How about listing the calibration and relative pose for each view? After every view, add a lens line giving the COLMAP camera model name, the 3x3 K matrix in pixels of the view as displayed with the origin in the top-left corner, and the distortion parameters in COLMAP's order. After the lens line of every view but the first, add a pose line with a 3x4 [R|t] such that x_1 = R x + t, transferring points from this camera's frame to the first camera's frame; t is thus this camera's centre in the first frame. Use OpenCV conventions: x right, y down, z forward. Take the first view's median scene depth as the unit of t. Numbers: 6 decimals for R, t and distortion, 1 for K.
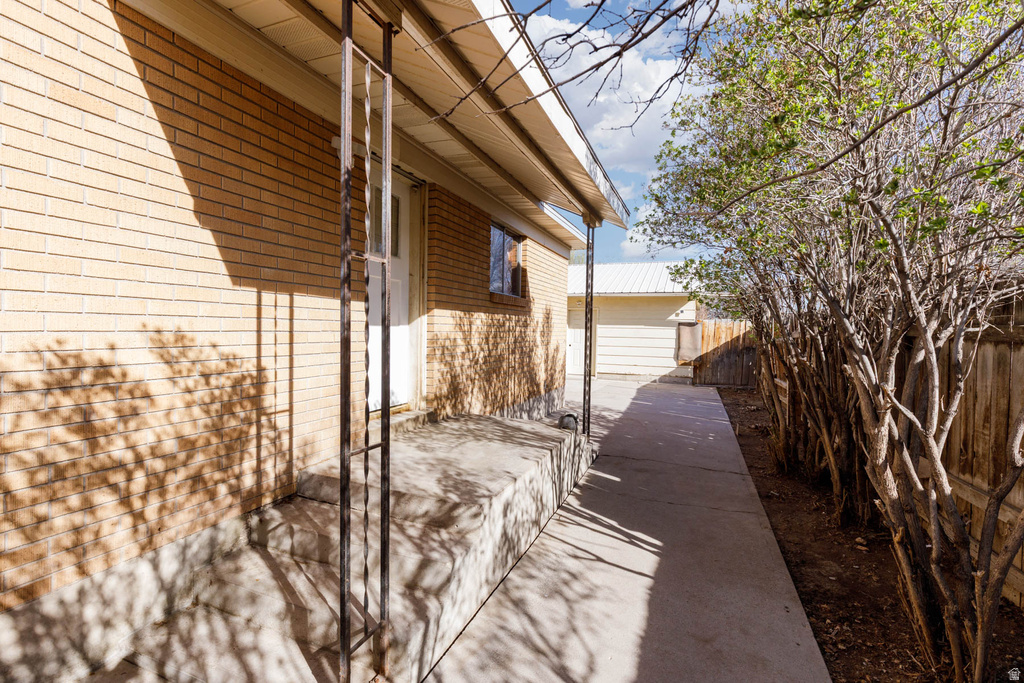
lens RADIAL K [[457.6, 0, 512.0], [0, 457.6, 341.5], [0, 0, 1]] dist [0.002559, 0.000193]
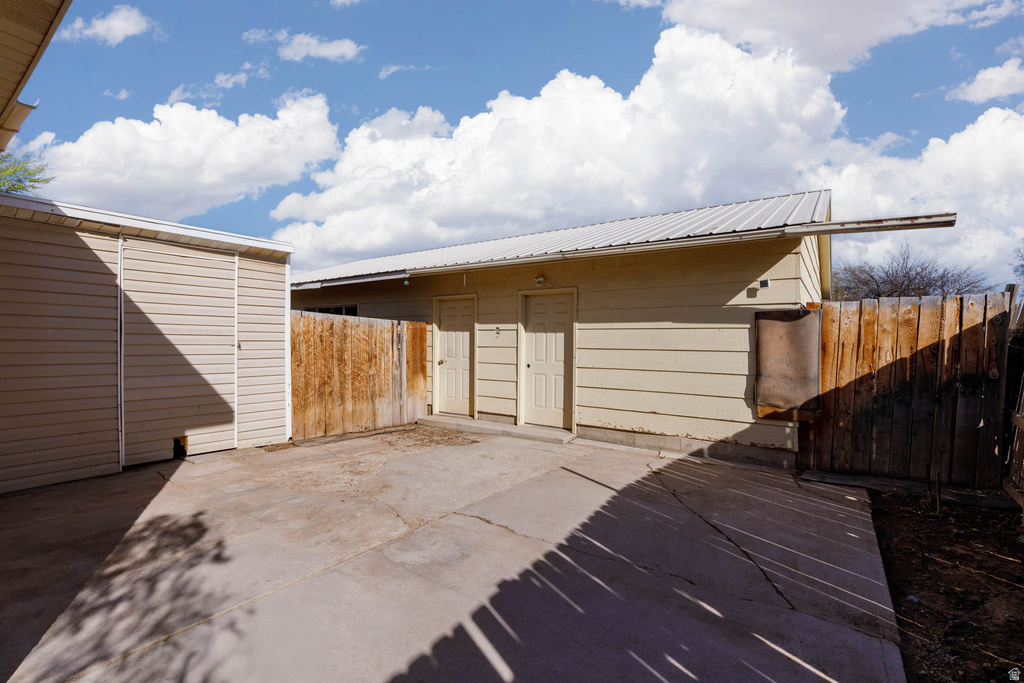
lens RADIAL K [[457.6, 0, 512.0], [0, 457.6, 341.5], [0, 0, 1]] dist [0.002559, 0.000193]
pose [[0.973994, -0.010764, -0.226319, 0.250943], [0.005832, 0.999731, -0.022447, -0.007610], [0.226500, 0.020543, 0.973794, 0.571367]]
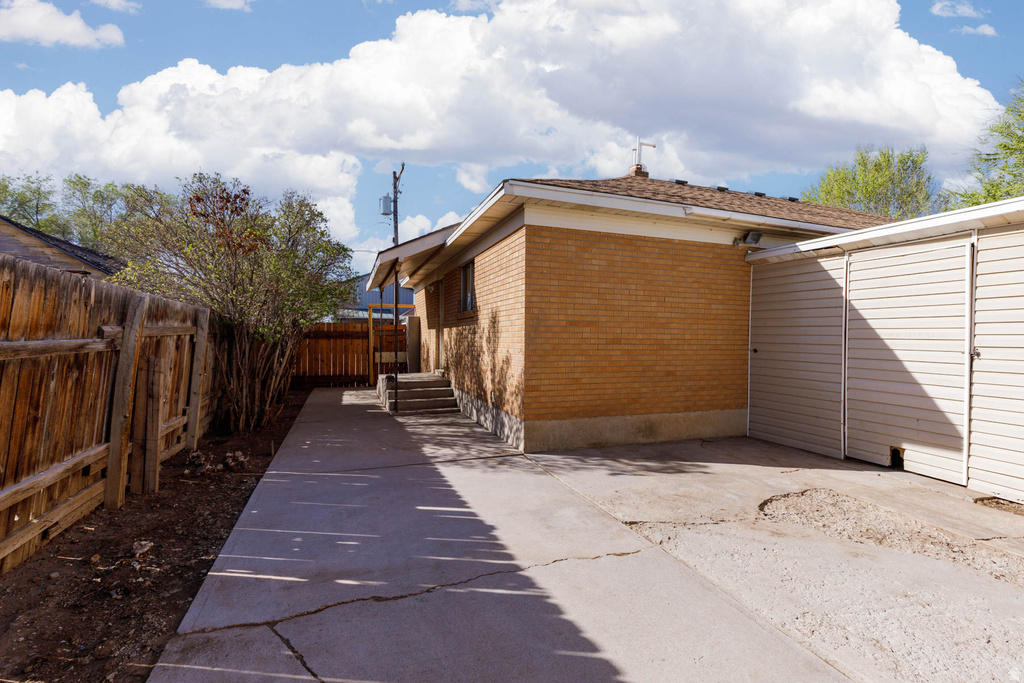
lens RADIAL K [[457.6, 0, 512.0], [0, 457.6, 341.5], [0, 0, 1]] dist [0.002559, 0.000193]
pose [[-0.737388, -0.017225, -0.675250, 0.363135], [-0.035992, 0.999257, 0.013814, -0.015699], [0.674510, 0.034490, -0.737460, 0.940362]]
